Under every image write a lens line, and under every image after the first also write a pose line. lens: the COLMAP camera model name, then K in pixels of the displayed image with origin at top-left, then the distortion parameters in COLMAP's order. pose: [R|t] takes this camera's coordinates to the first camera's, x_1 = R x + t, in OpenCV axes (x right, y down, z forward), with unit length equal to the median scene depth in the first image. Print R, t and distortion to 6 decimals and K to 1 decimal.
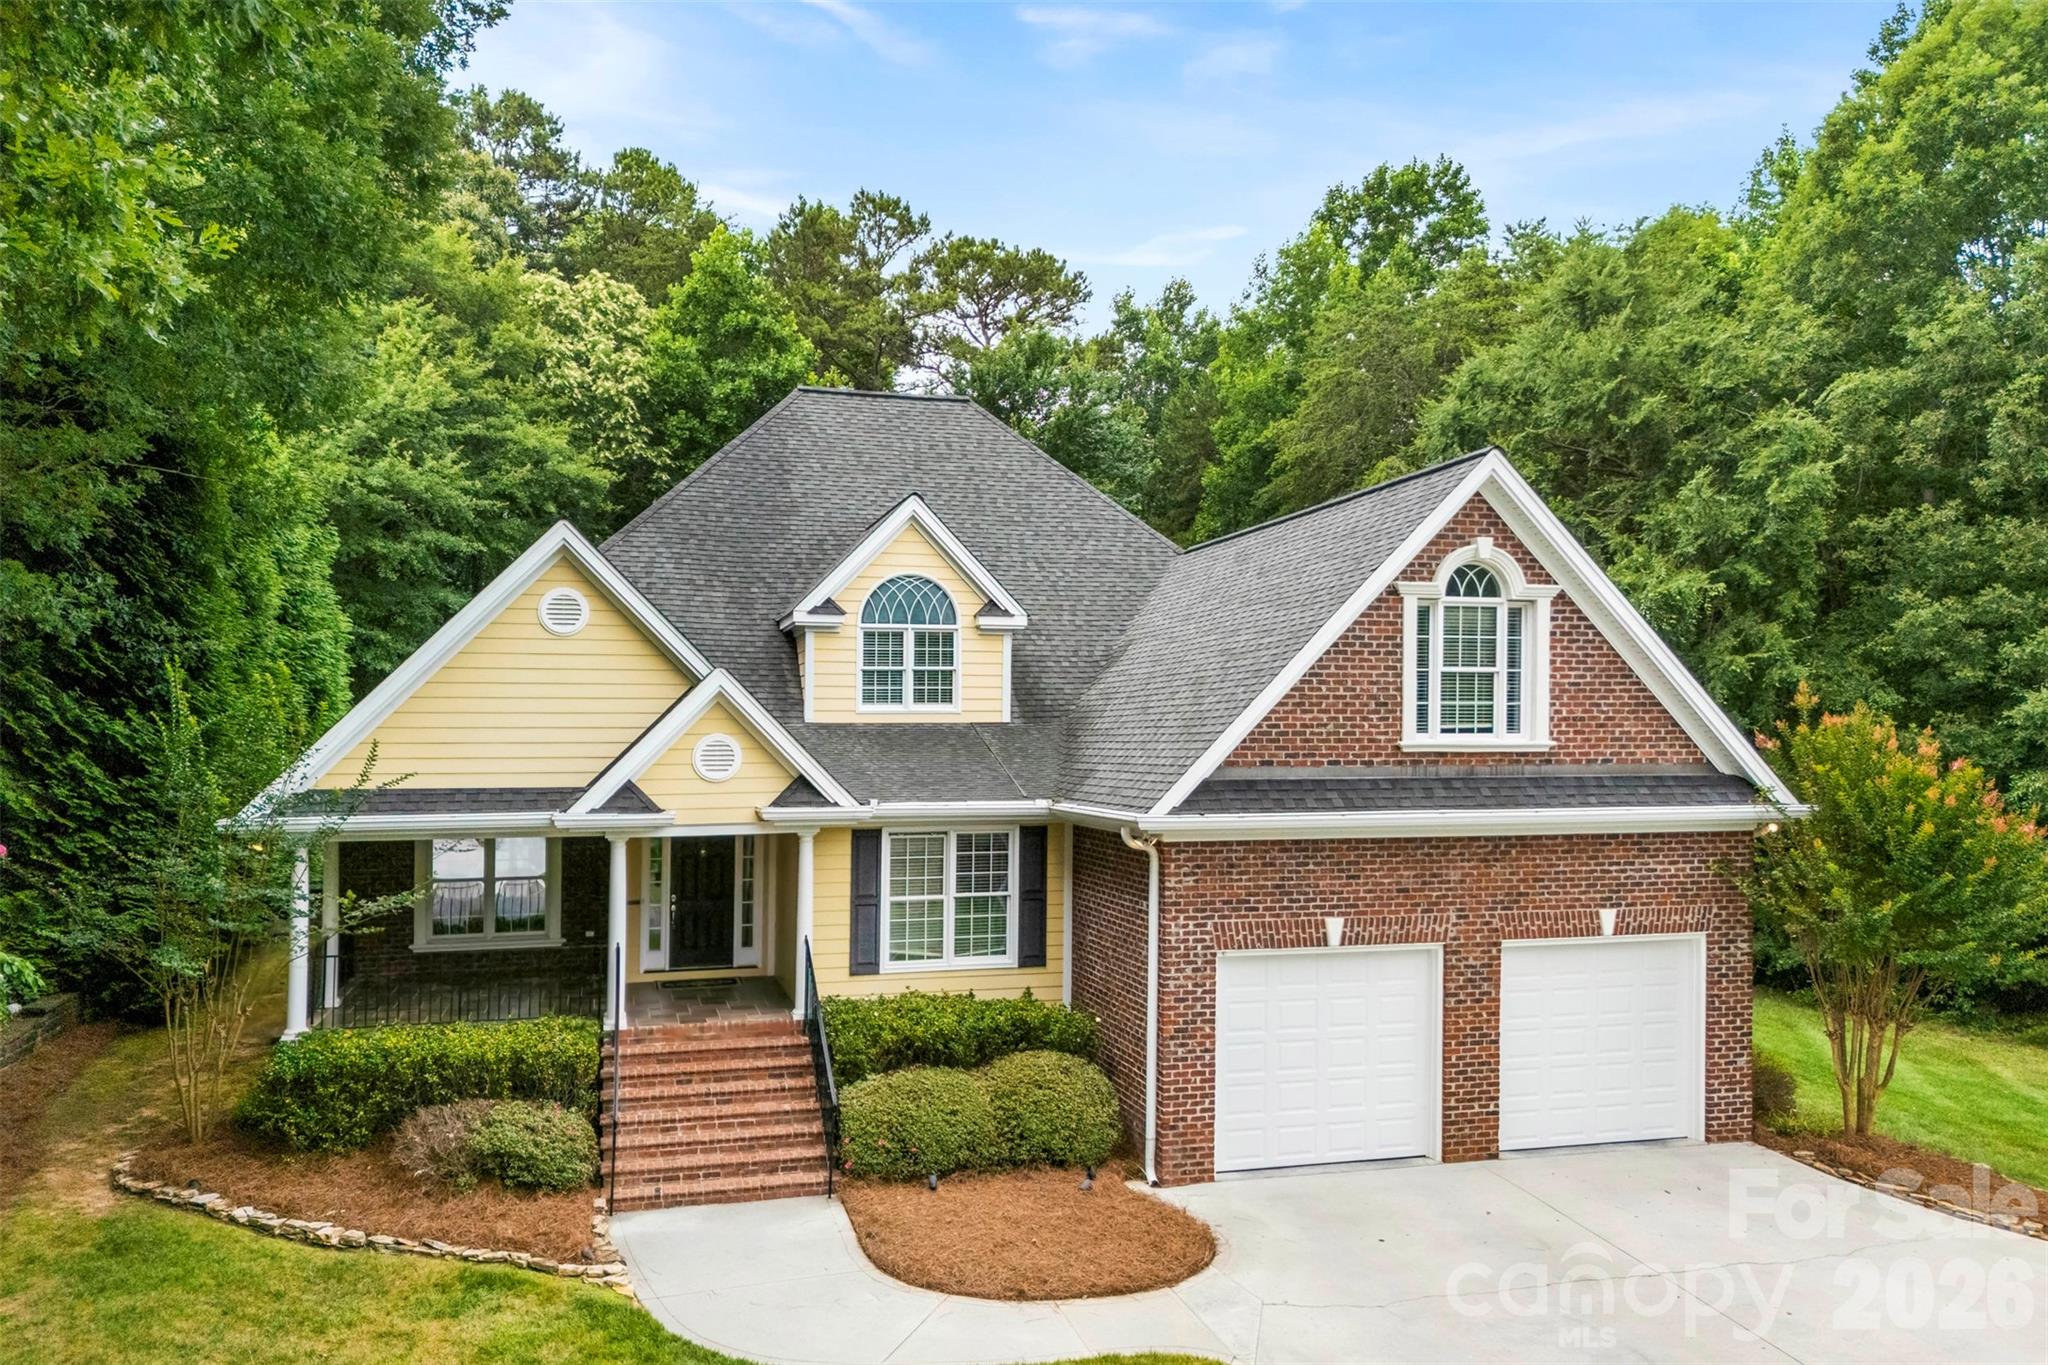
lens RADIAL K [[1546.6, 0, 1038.3], [0, 1546.6, 754.8], [0, 0, 1]] dist [0.085775, -0.084144]
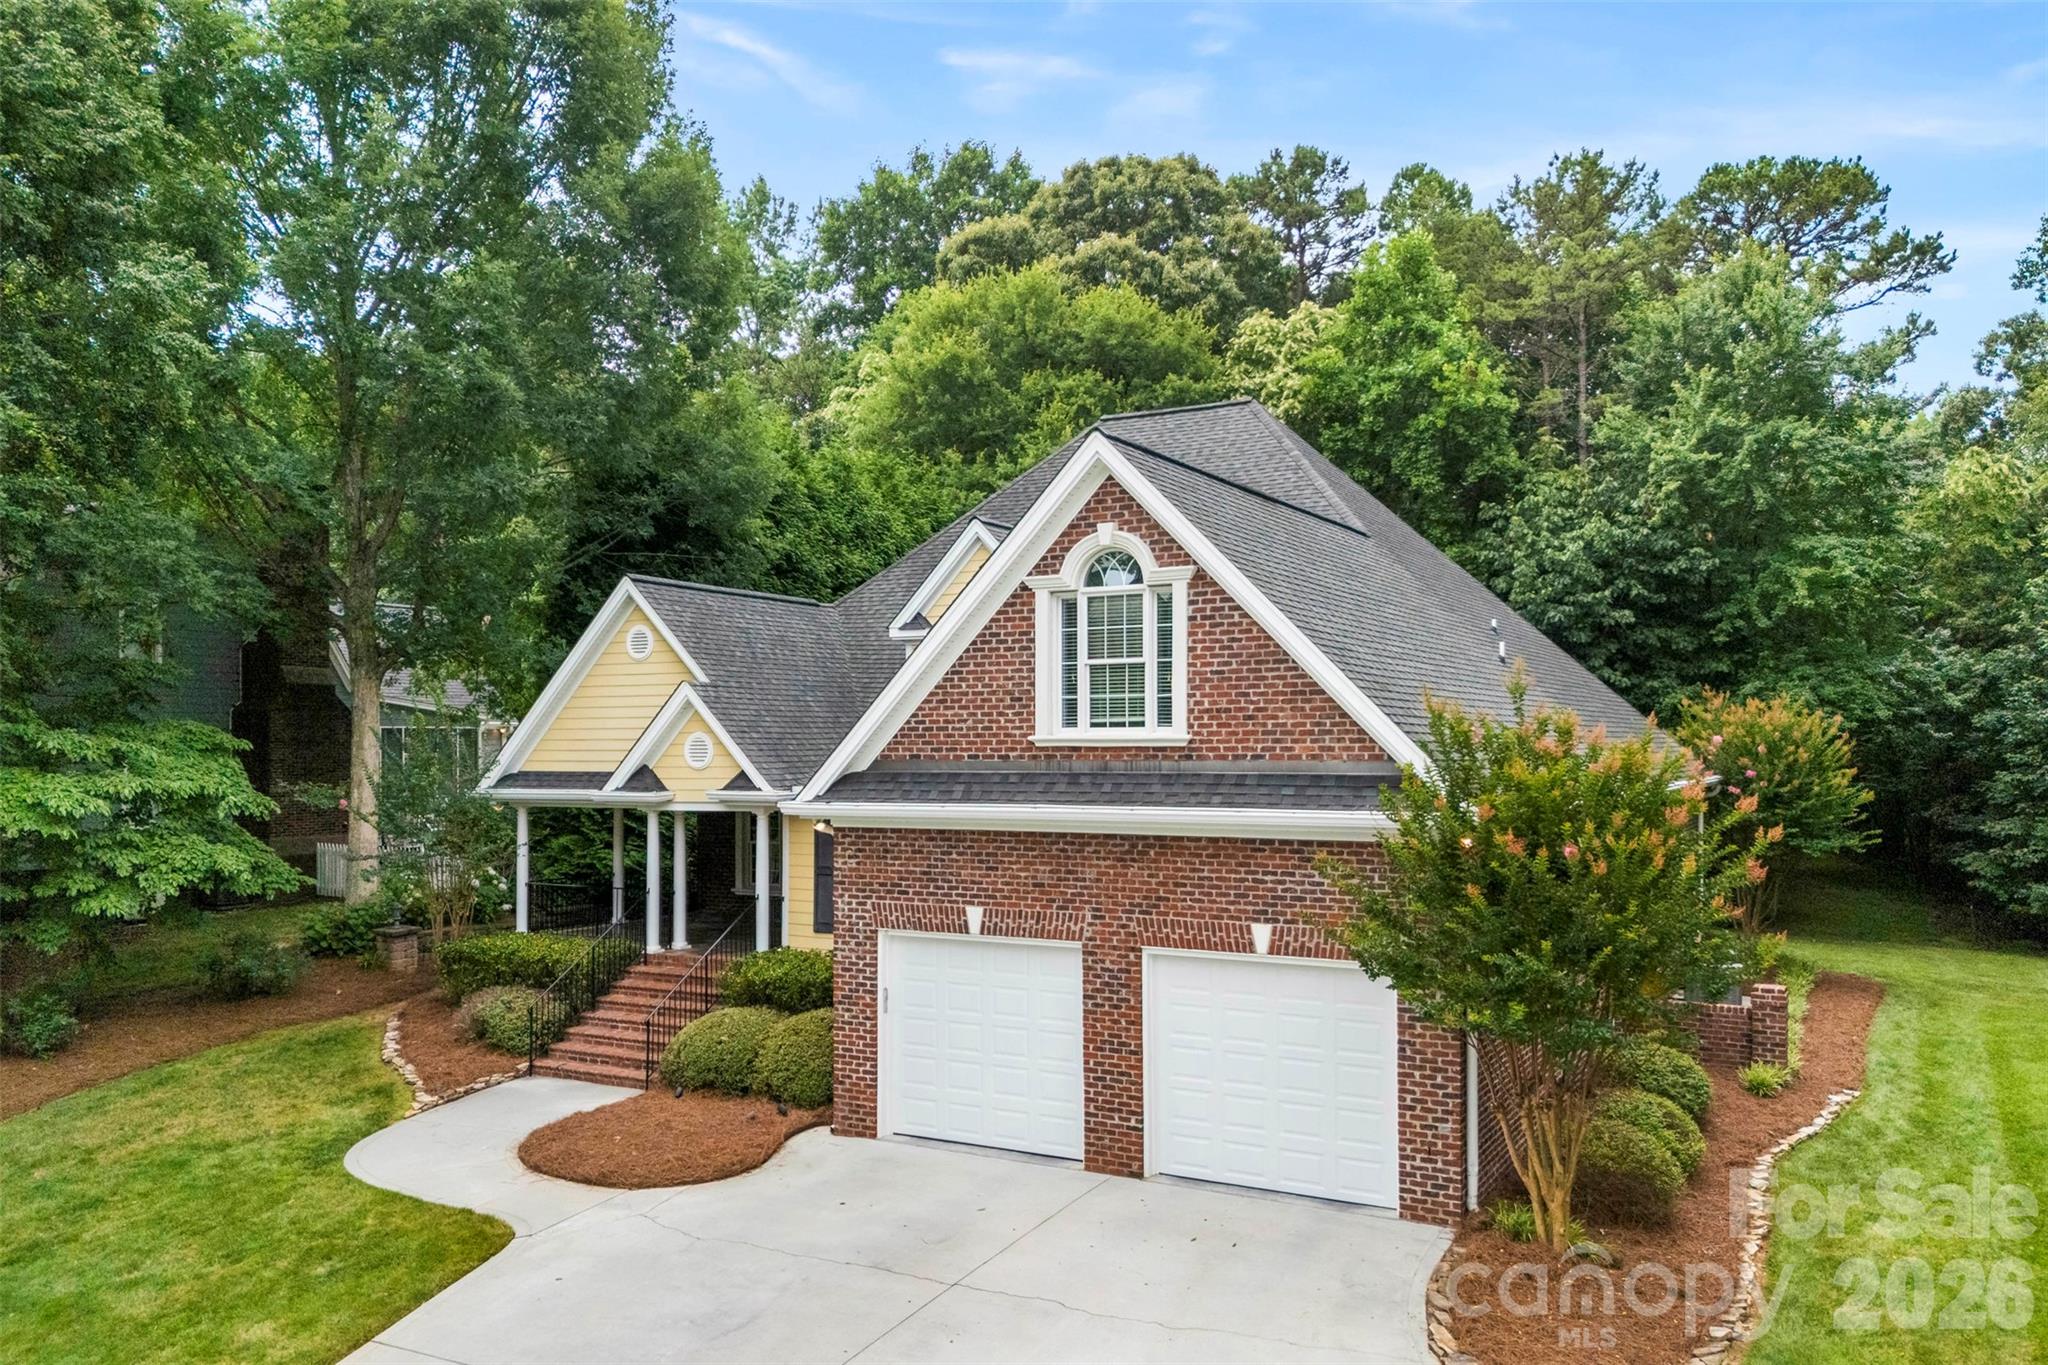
lens RADIAL K [[1546.6, 0, 1018.3], [0, 1546.6, 739.5], [0, 0, 1]] dist [0.085775, -0.084144]
pose [[0.701223, -0.002414, -0.712938, 0.915860], [-0.003744, 0.999968, -0.007069, 0.000695], [0.712932, 0.007626, 0.701192, 0.288501]]
